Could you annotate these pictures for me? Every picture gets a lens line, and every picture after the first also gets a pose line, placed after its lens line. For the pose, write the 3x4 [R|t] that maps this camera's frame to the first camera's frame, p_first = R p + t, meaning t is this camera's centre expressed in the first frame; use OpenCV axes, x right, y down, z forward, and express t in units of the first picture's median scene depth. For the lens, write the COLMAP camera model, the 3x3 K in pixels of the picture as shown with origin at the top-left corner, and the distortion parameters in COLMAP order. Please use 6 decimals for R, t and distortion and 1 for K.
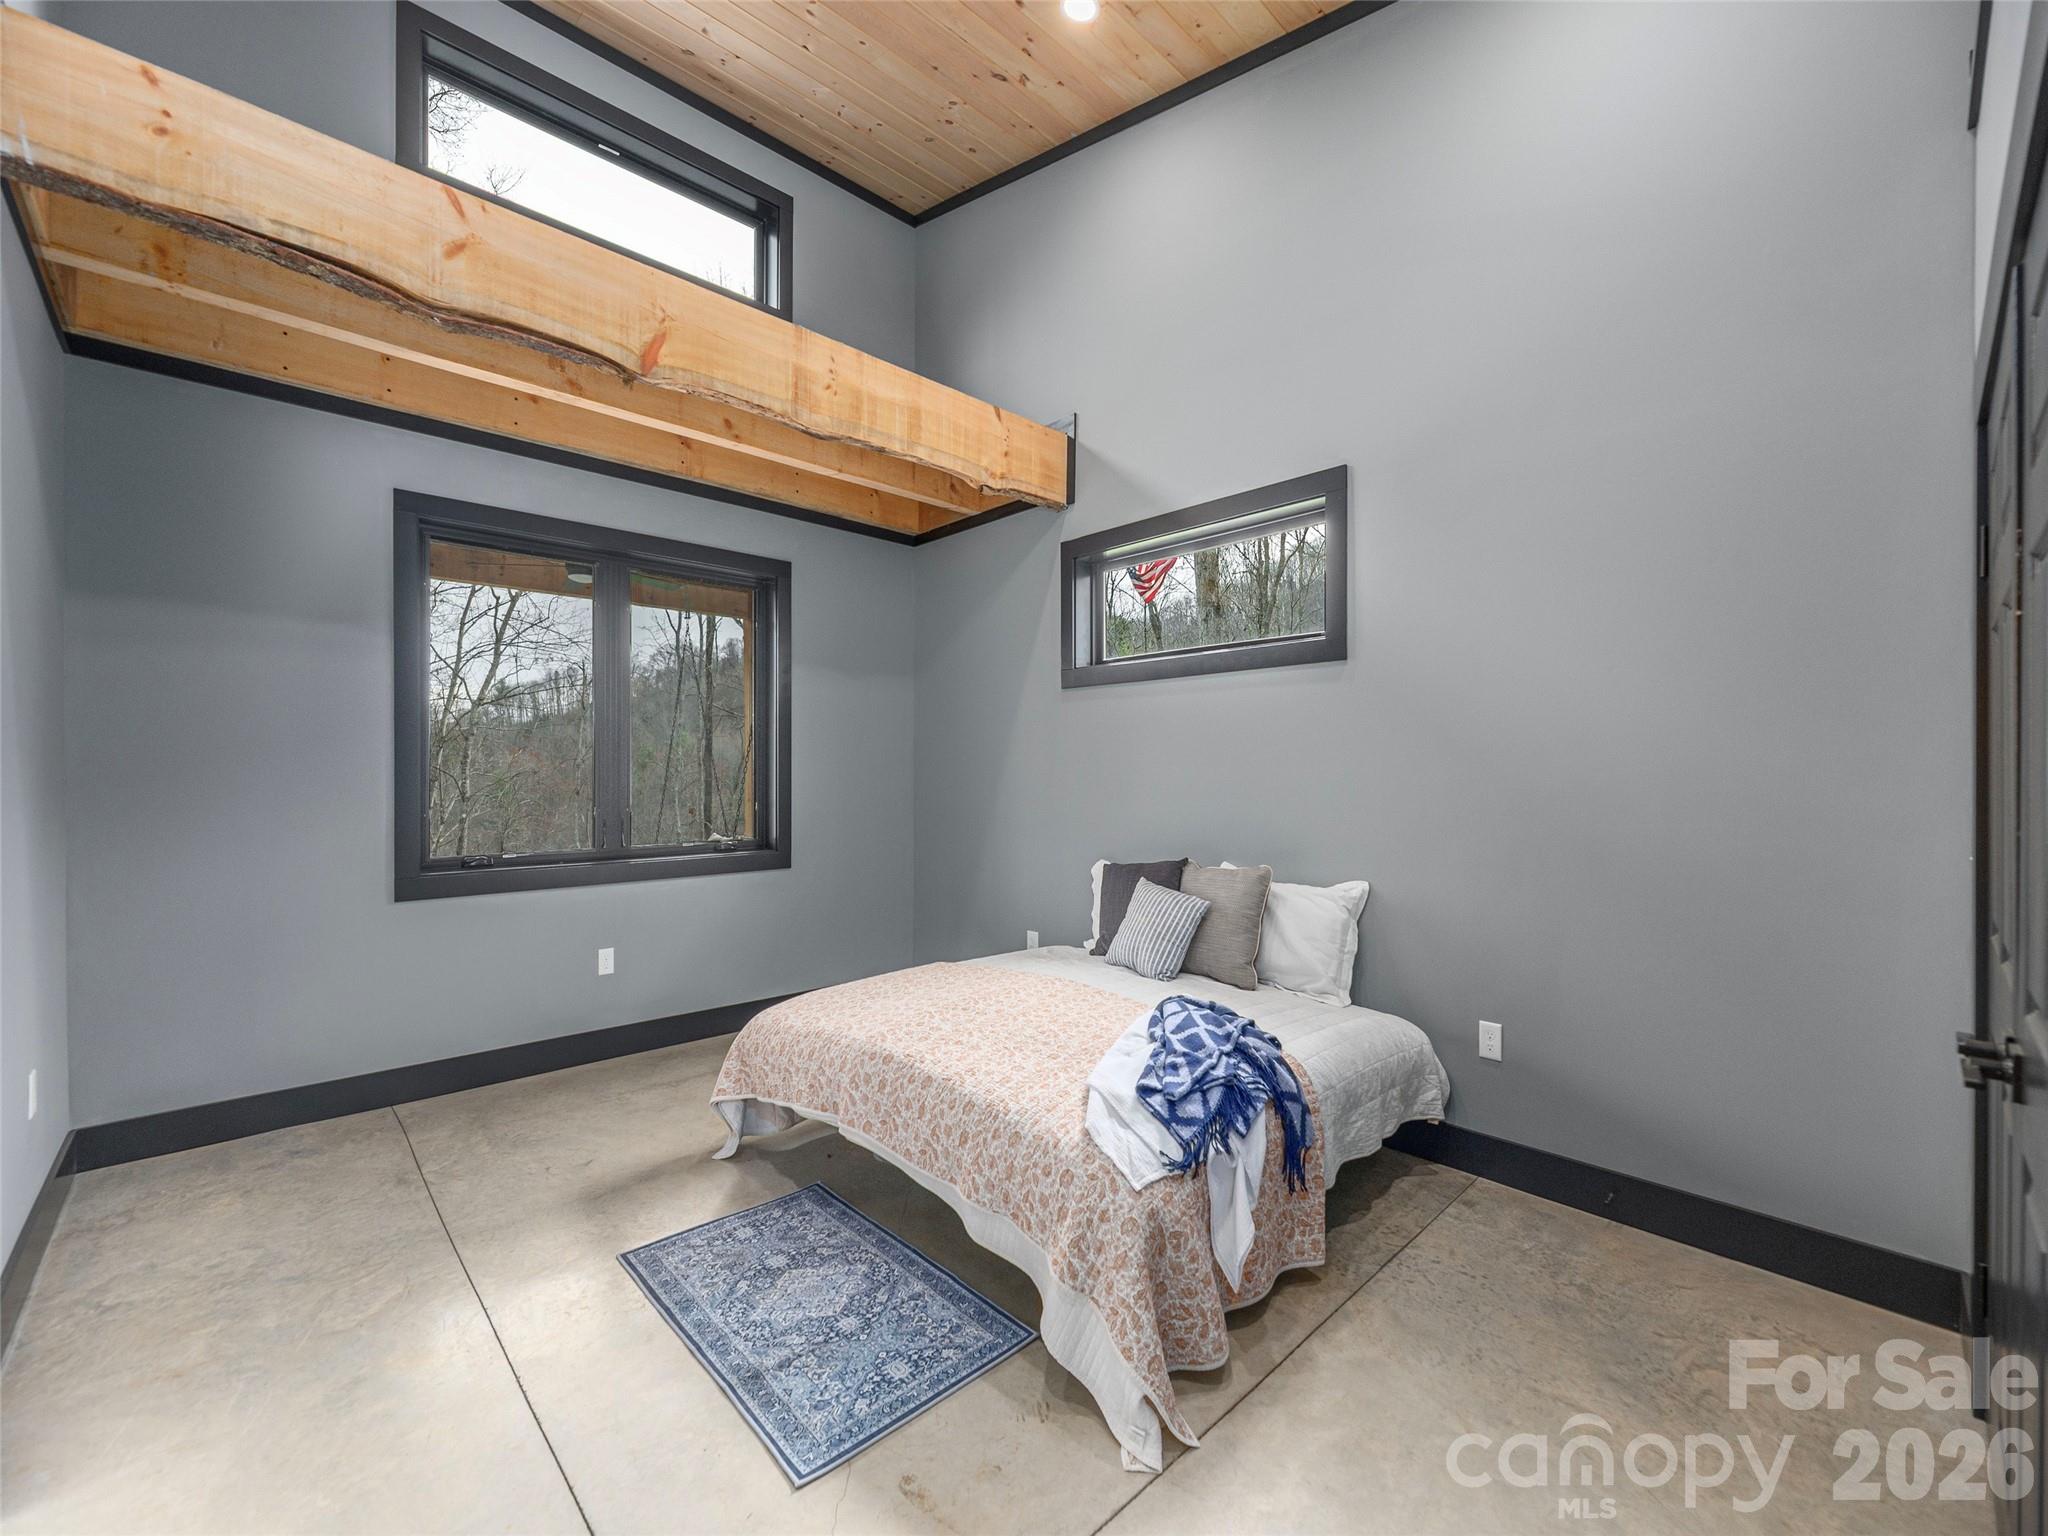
lens RADIAL K [[832.6, 0, 1014.6], [0, 832.6, 774.9], [0, 0, 1]] dist [0.002705, 0.000078]
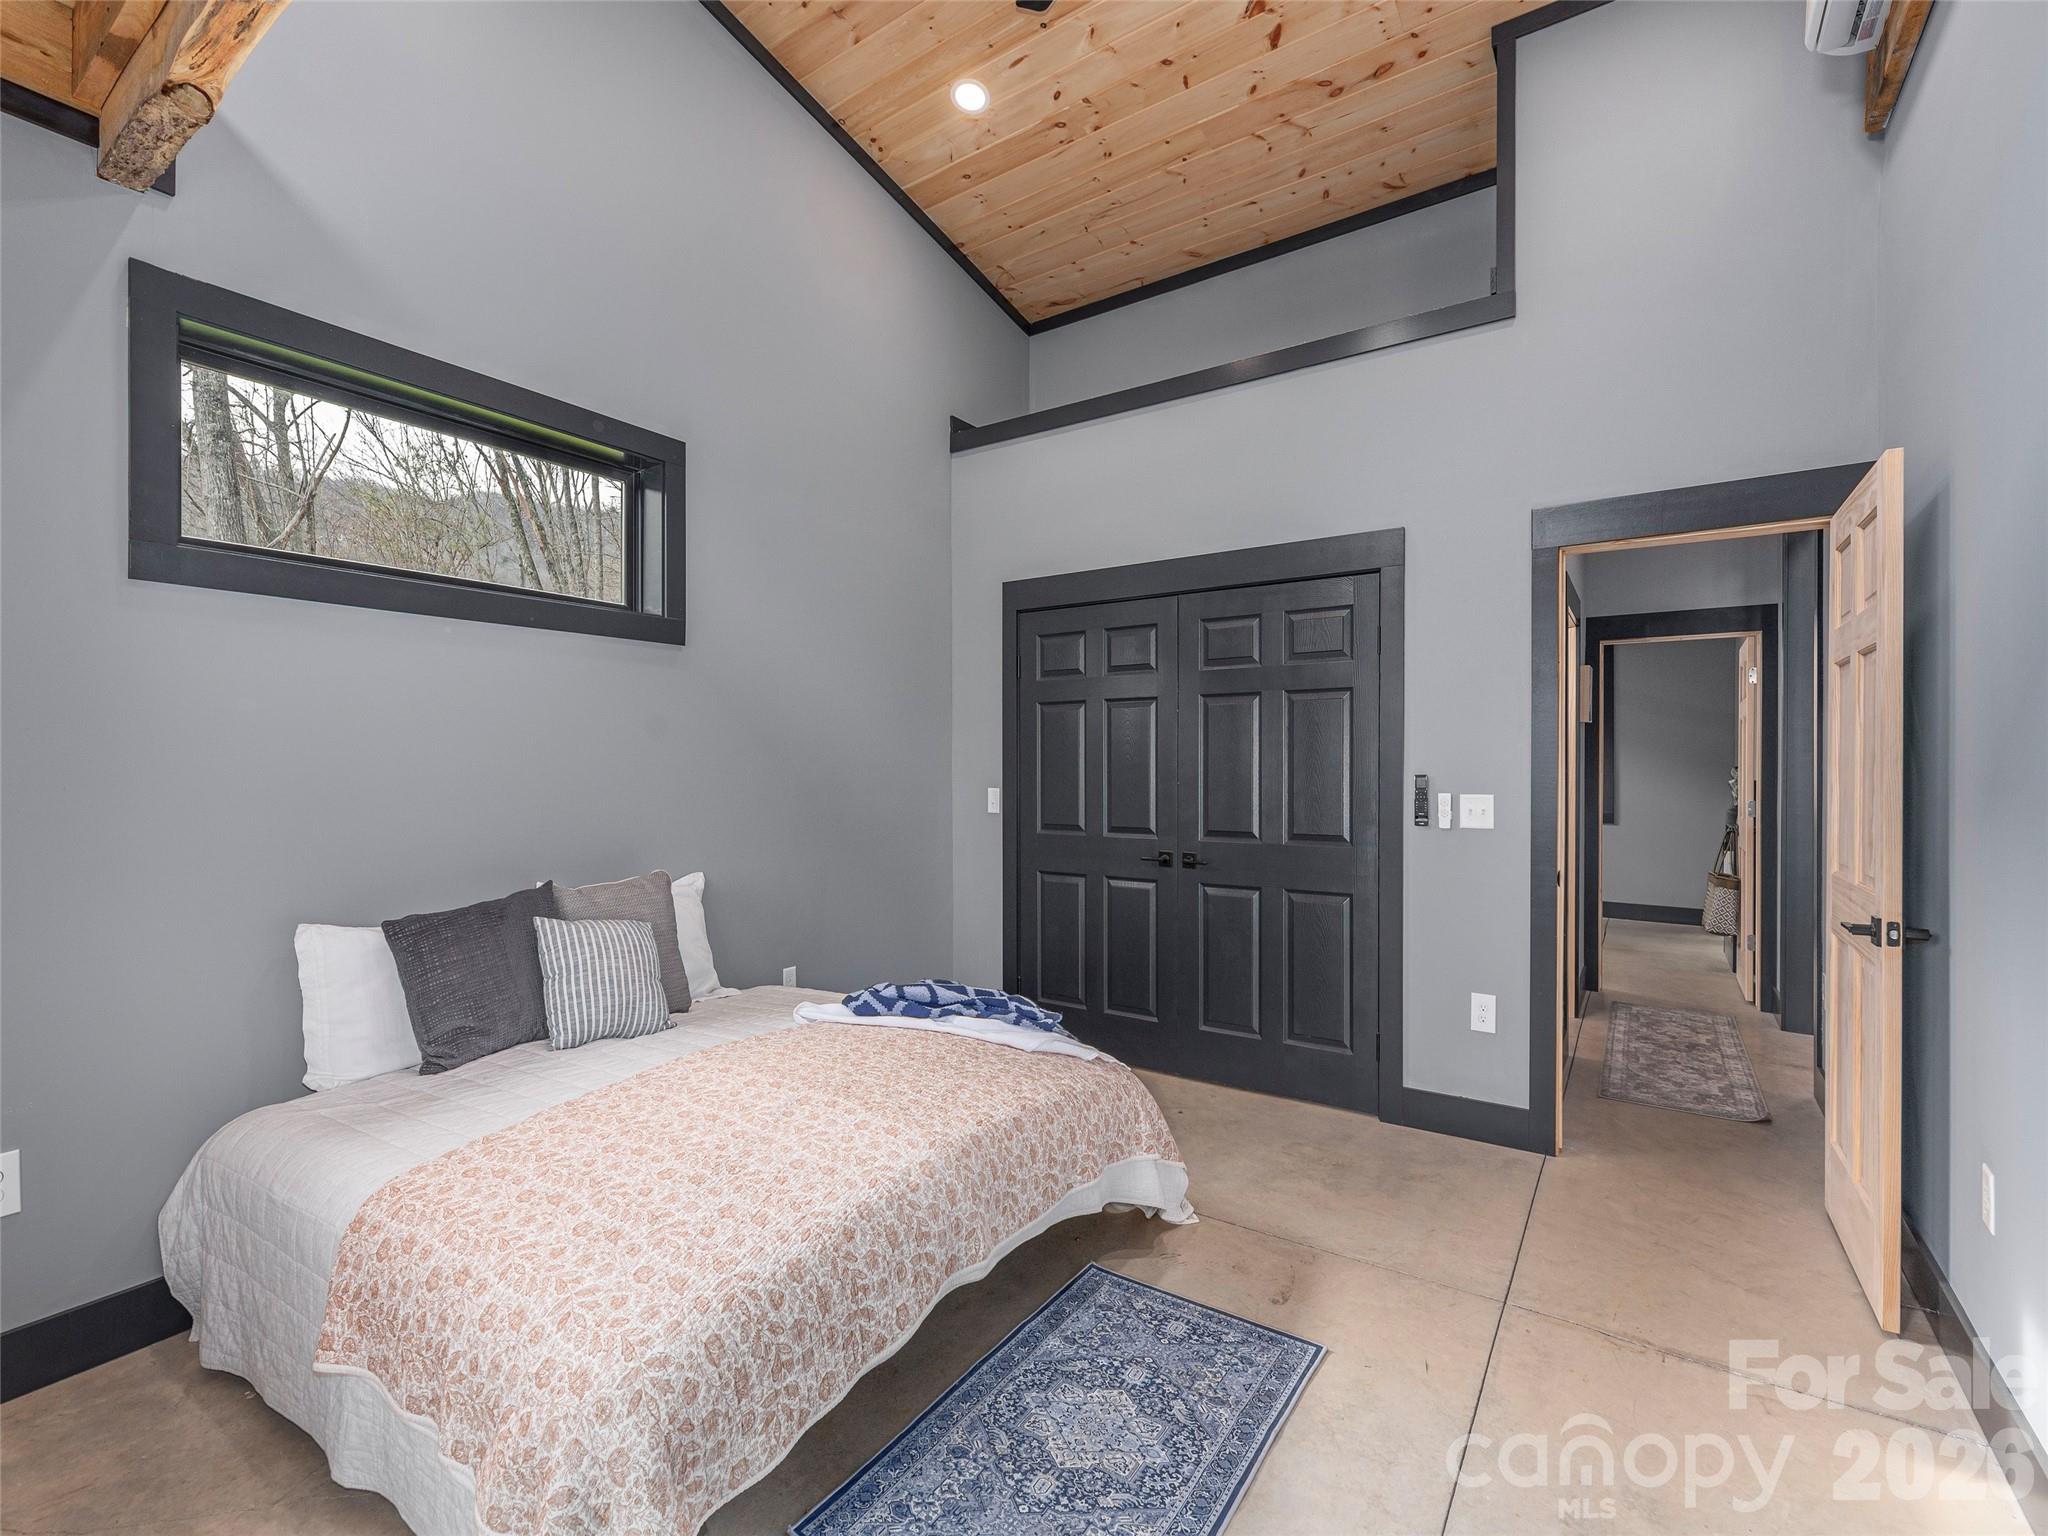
lens RADIAL K [[926.3, 0, 1017.0], [0, 926.3, 770.5], [0, 0, 1]] dist [-0.002945, -0.000157]
pose [[-0.214817, -0.002599, 0.976651, -1.090703], [0.002449, 0.999992, 0.003200, 0.005055], [-0.976651, 0.003080, -0.214809, 1.277350]]
